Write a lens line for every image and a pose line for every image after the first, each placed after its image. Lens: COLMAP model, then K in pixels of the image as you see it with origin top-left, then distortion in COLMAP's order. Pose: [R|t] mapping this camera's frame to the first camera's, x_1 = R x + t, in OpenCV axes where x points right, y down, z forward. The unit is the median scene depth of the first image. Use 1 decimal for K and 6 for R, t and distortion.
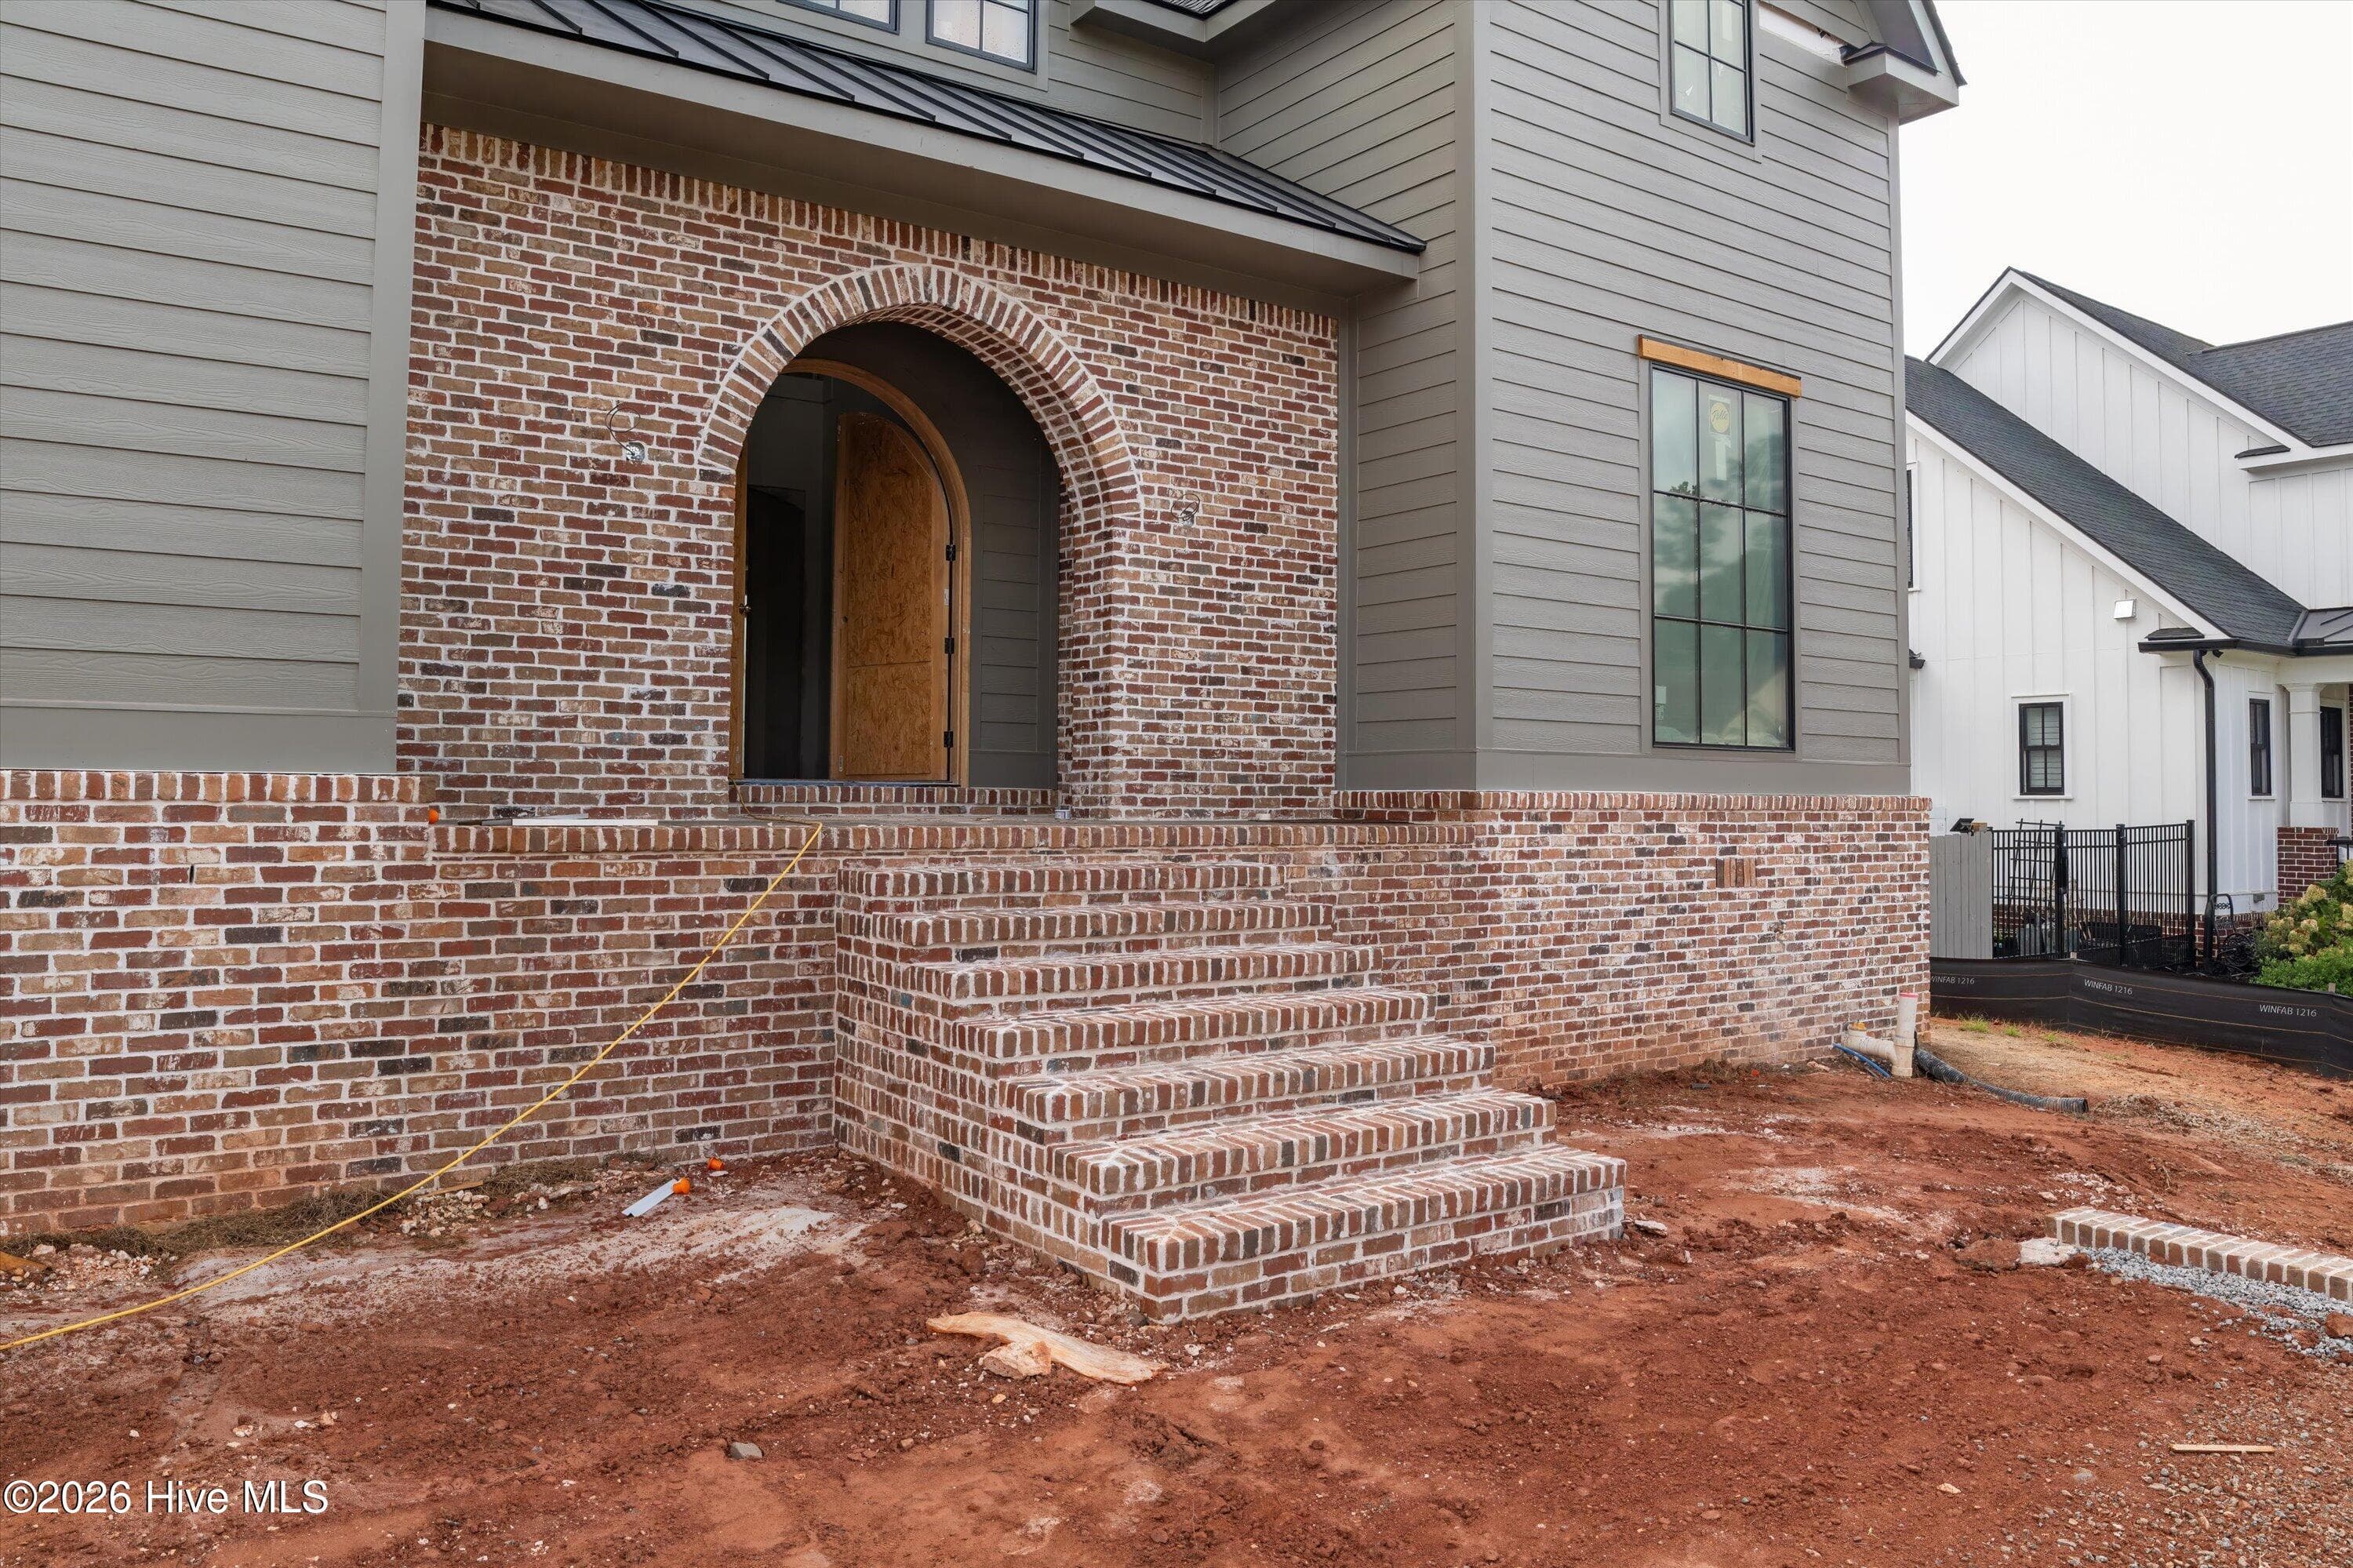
lens RADIAL K [[1670.4, 0, 1154.1], [0, 1670.4, 735.4], [0, 0, 1]] dist [-0.051815, 0.005586]
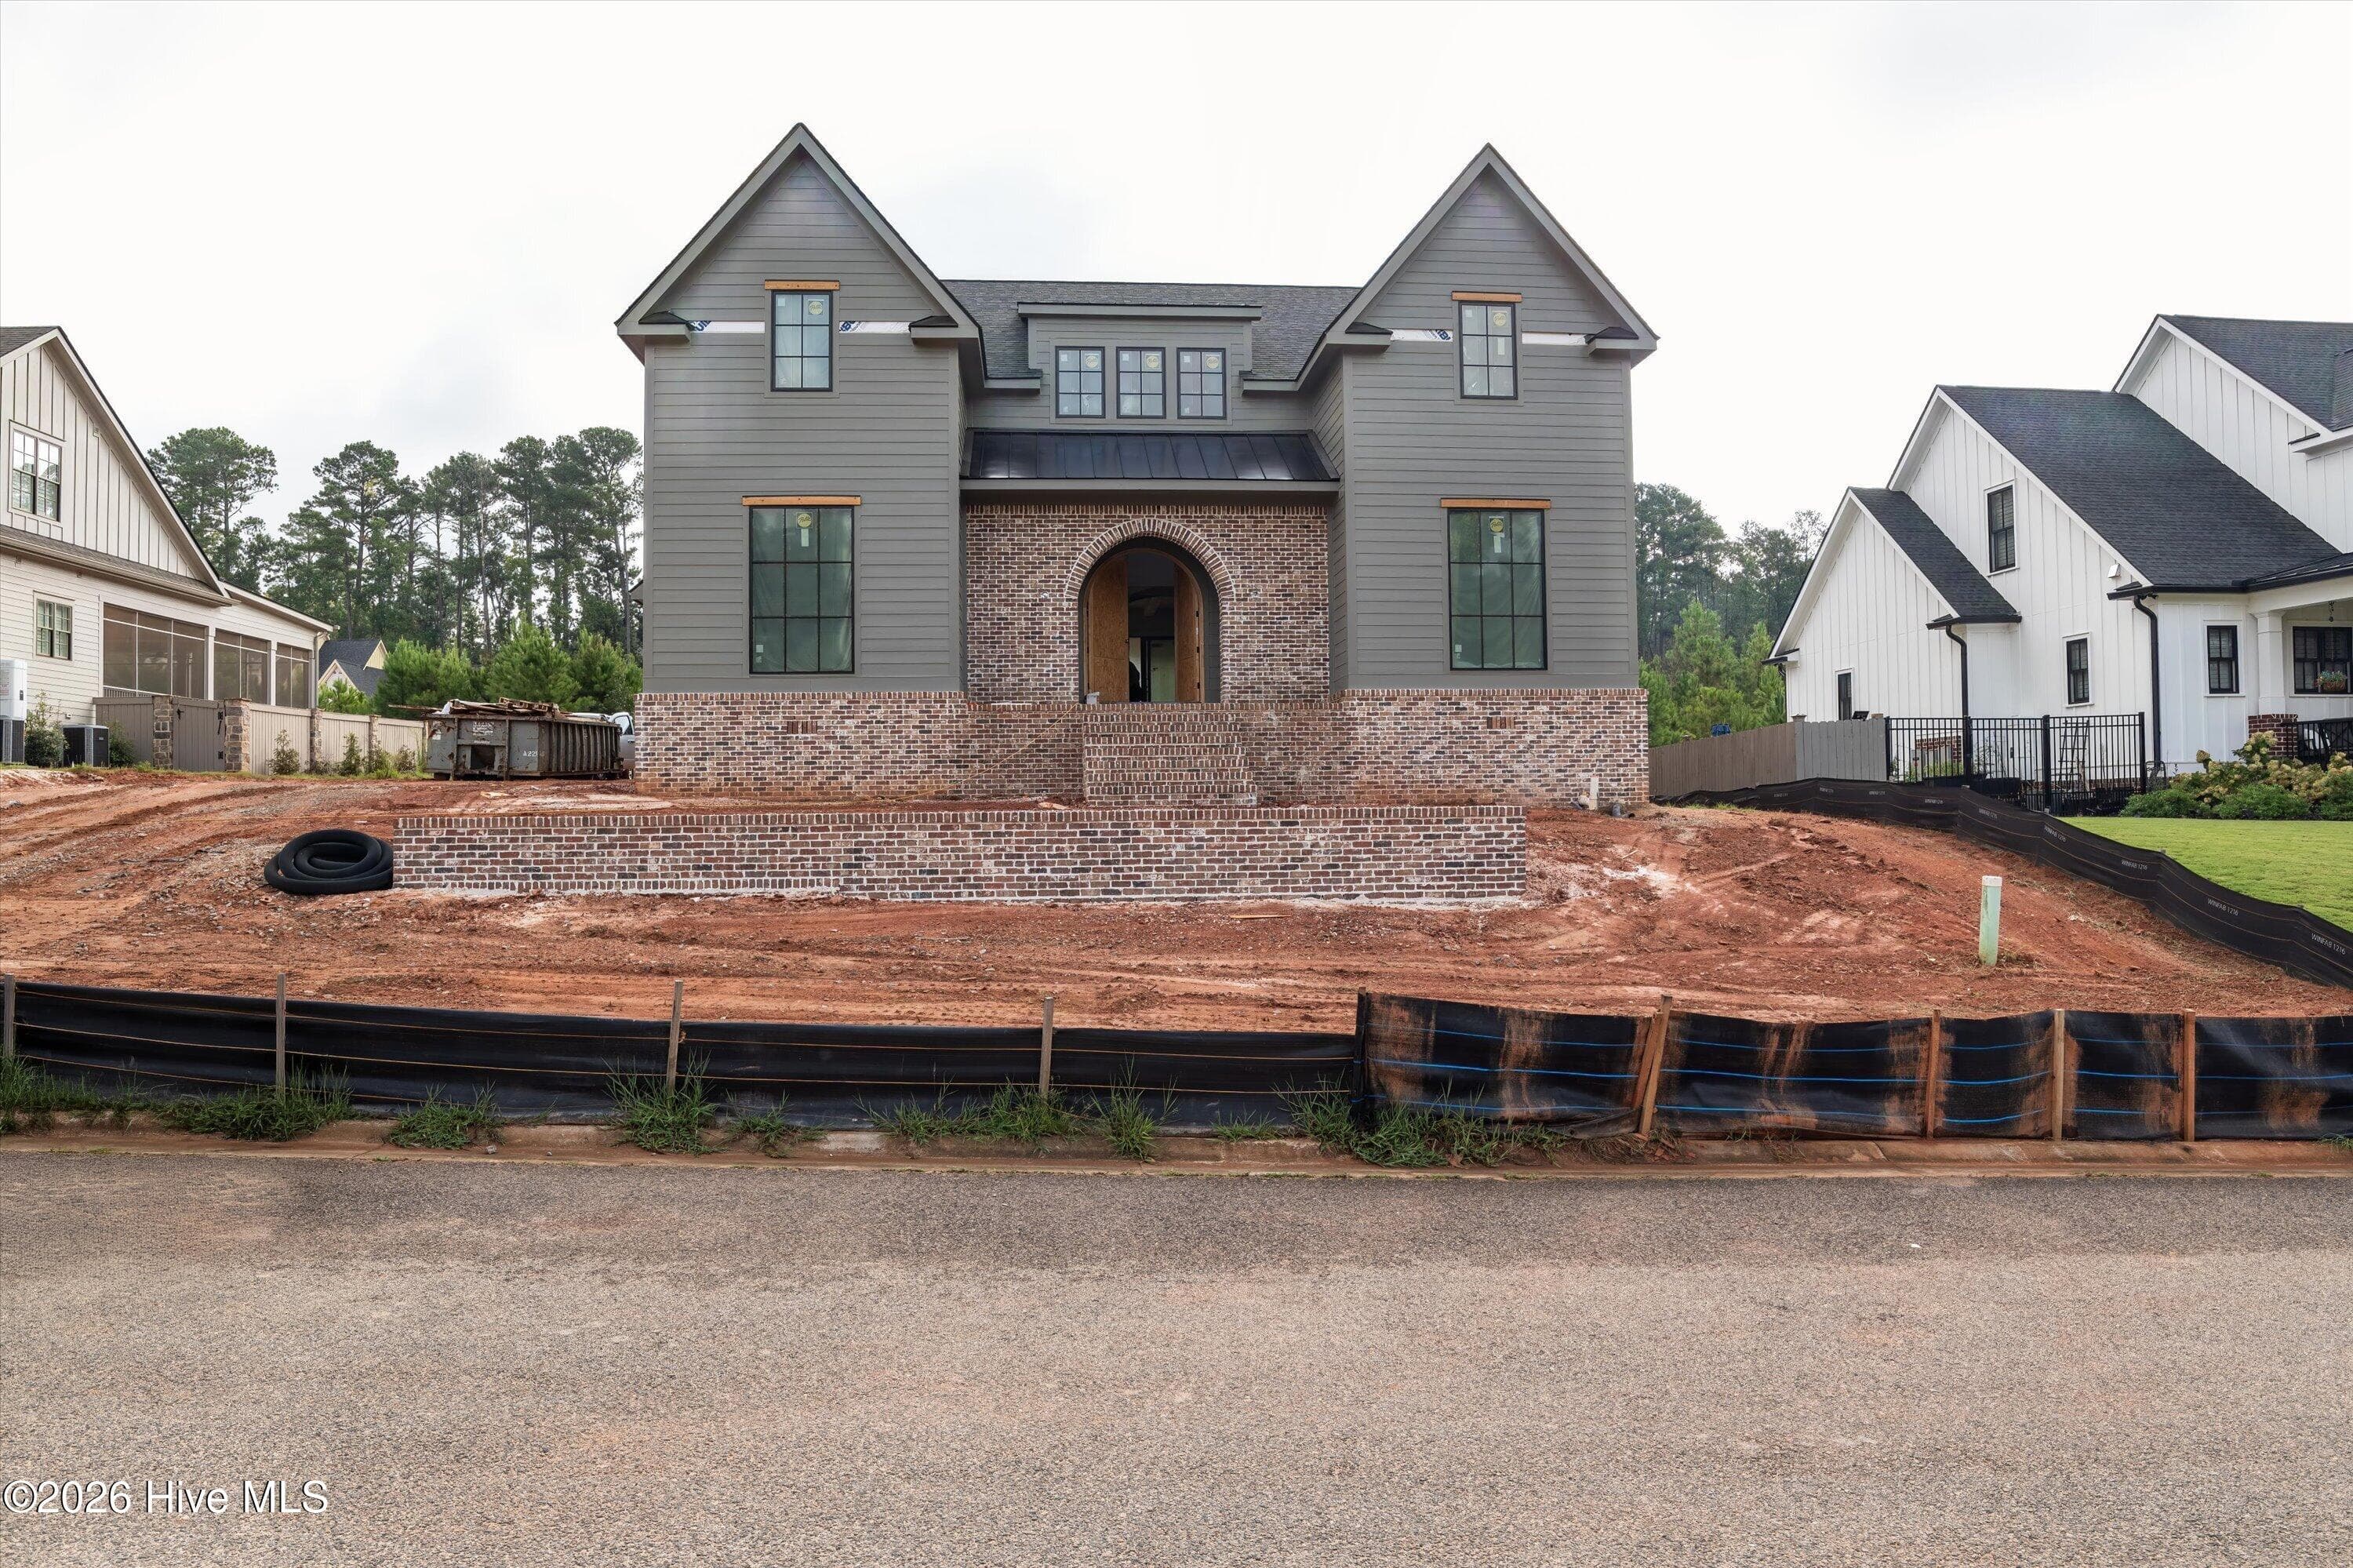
lens RADIAL K [[1434.8, 0, 1176.5], [0, 1434.8, 784.0], [0, 0, 1]] dist [-0.057689, 0.002460]
pose [[0.868813, -0.026763, -0.494416, 0.928460], [0.038931, 0.999139, 0.014327, 0.120097], [0.493607, -0.031695, 0.869107, -0.947080]]
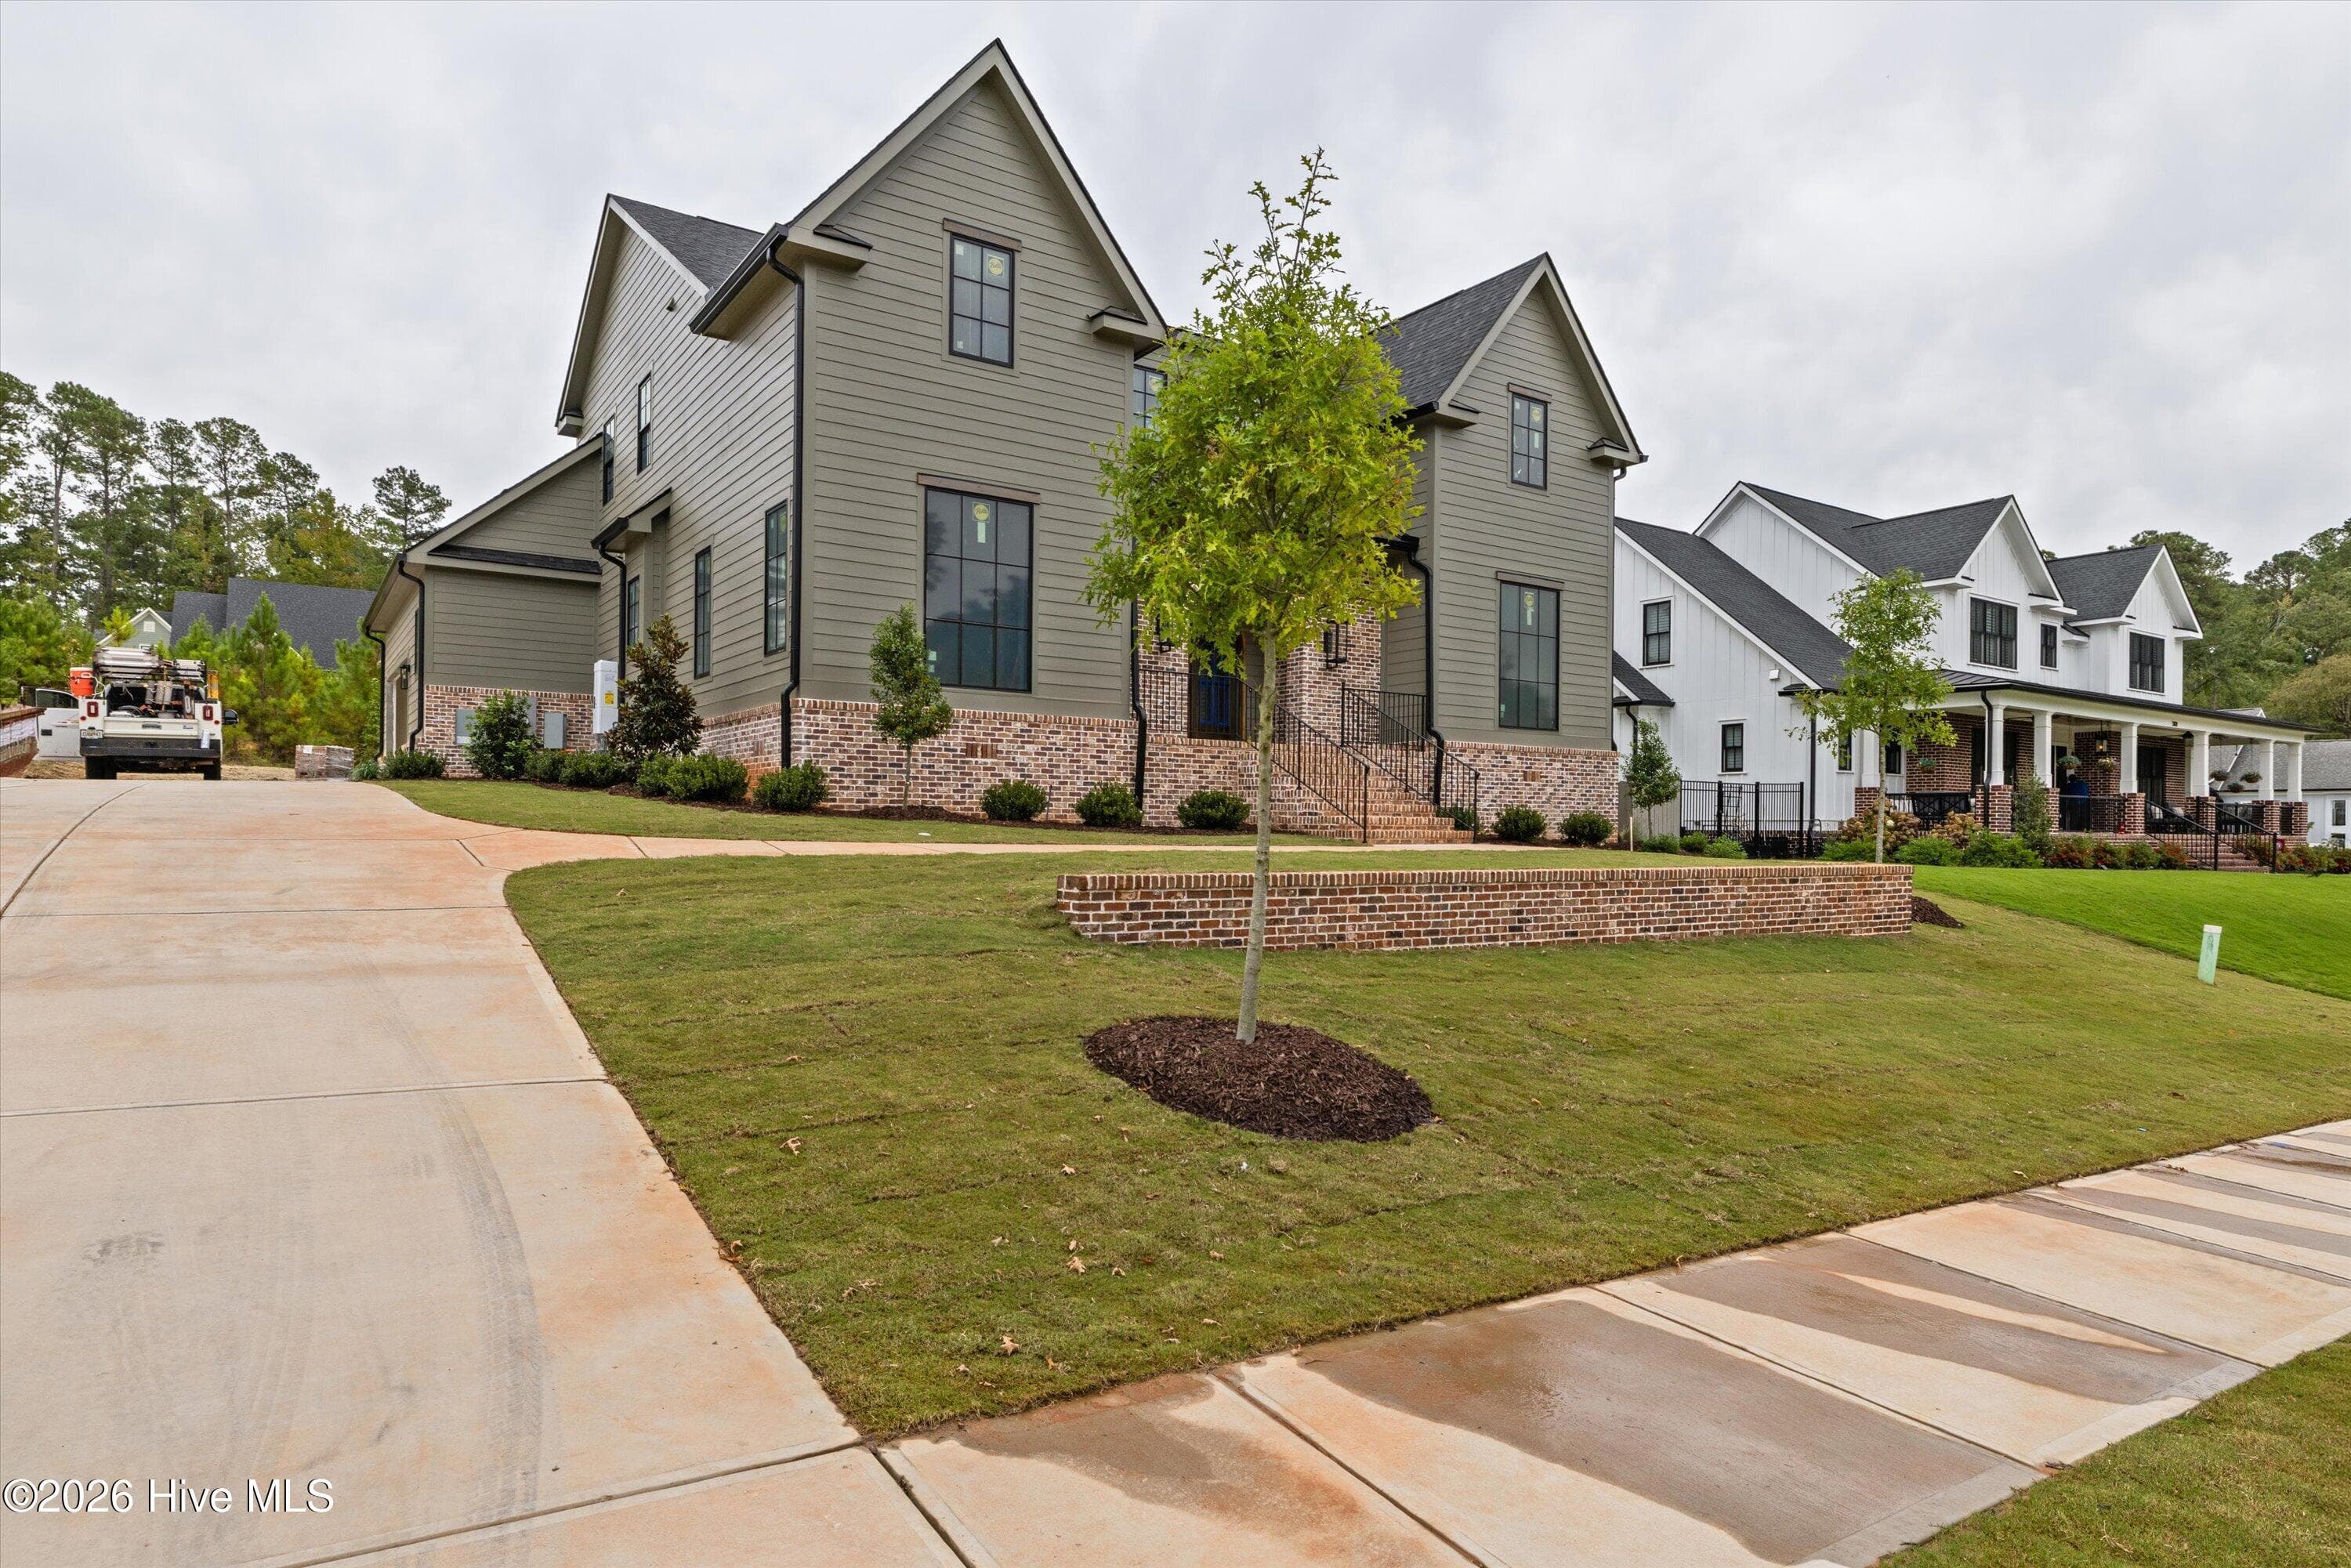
lens RADIAL K [[1279.3, 0, 1156.2], [0, 1279.3, 813.0], [0, 0, 1]] dist [0.000135, -0.000413]
pose [[0.999733, 0.005229, -0.022486, -0.193654], [-0.004464, 0.999415, 0.033913, 0.074020], [0.022650, -0.033803, 0.999172, -1.018137]]
